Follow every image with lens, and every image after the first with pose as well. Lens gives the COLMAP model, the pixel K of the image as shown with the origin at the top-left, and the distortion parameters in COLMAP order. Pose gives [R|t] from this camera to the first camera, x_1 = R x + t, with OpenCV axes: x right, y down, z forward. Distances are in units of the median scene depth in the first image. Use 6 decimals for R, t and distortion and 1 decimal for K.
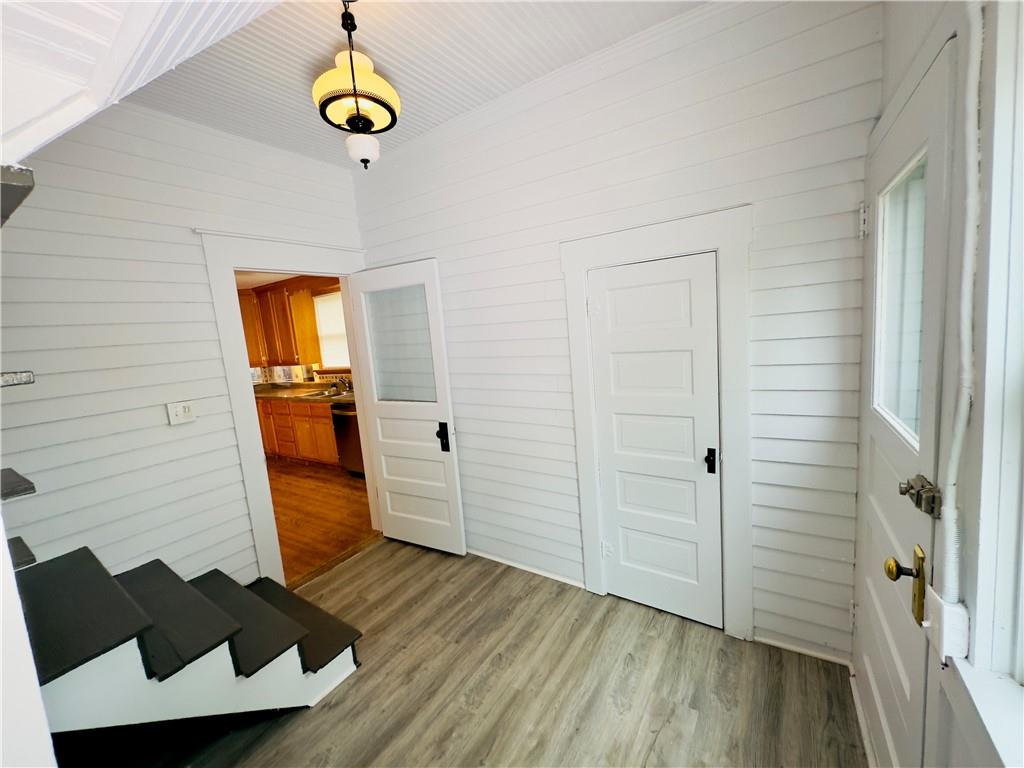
lens RADIAL K [[411.0, 0, 512.9], [0, 411.0, 383.3], [0, 0, 1]] dist [-0.001908, 0.000211]
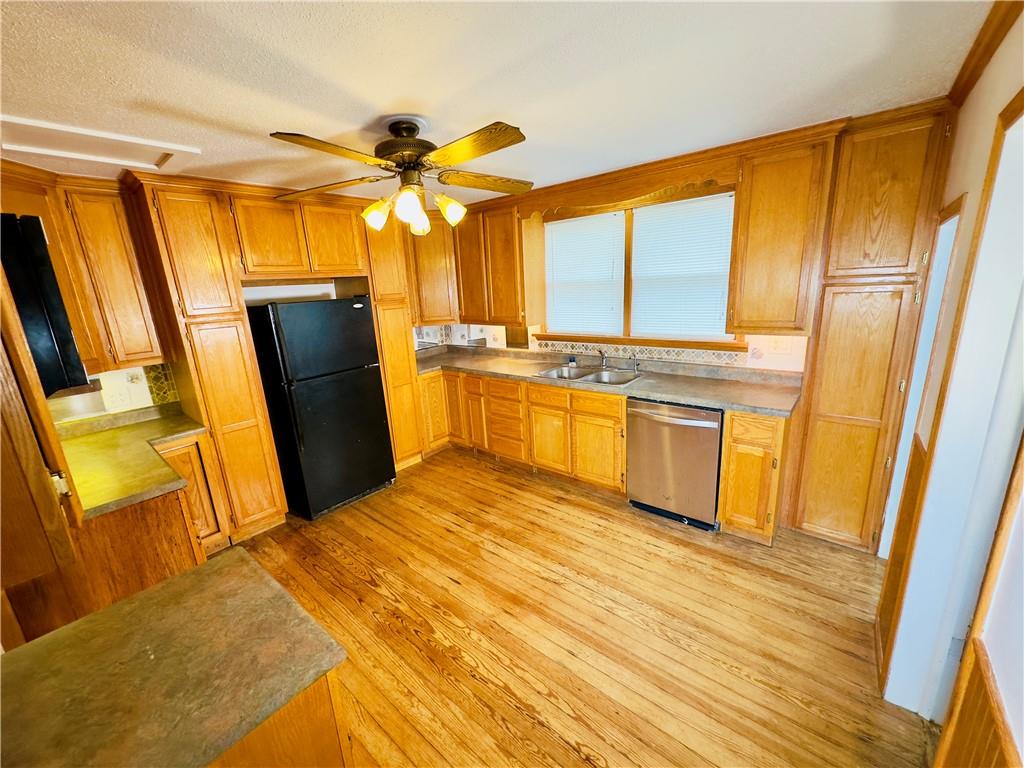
lens RADIAL K [[411.0, 0, 511.1], [0, 411.0, 384.9], [0, 0, 1]] dist [-0.001908, 0.000211]
pose [[0.992158, 0.063710, -0.107532, -0.468762], [-0.050045, 0.990855, 0.125308, -0.033092], [0.114532, -0.118944, 0.986273, 0.320701]]
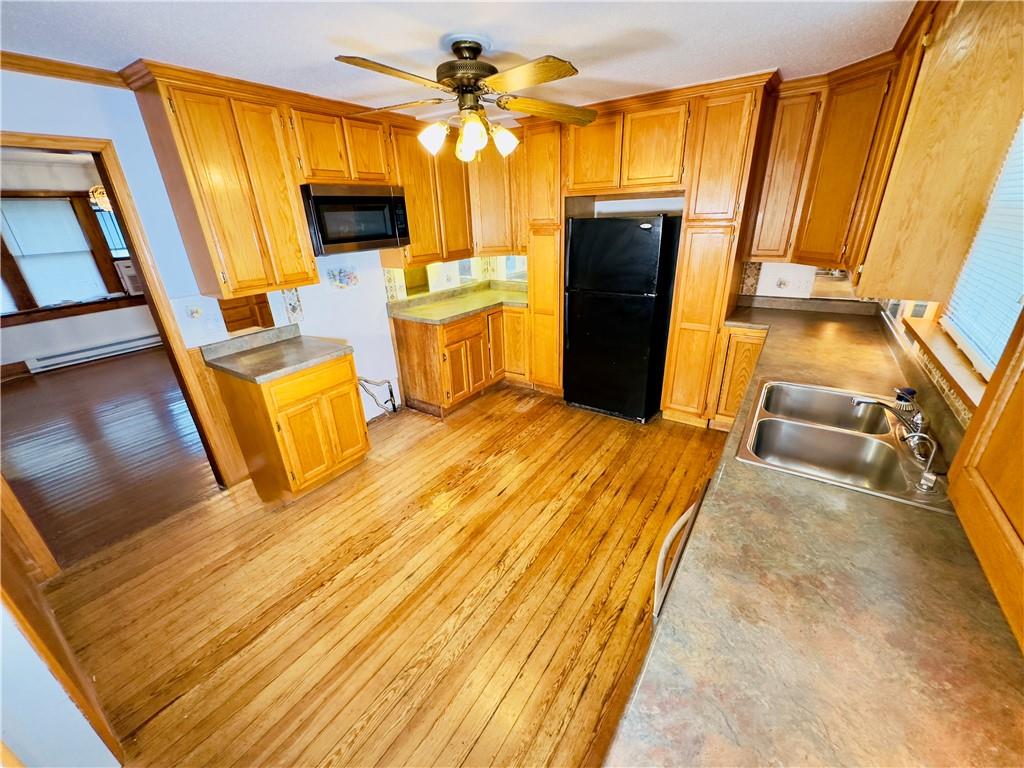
lens RADIAL K [[411.0, 0, 514.8], [0, 411.0, 384.2], [0, 0, 1]] dist [-0.001908, 0.000211]
pose [[-0.010145, 0.467074, -0.884160, -0.183786], [-0.096264, 0.879642, 0.465792, -0.112131], [0.995304, 0.089838, 0.036039, 0.715143]]
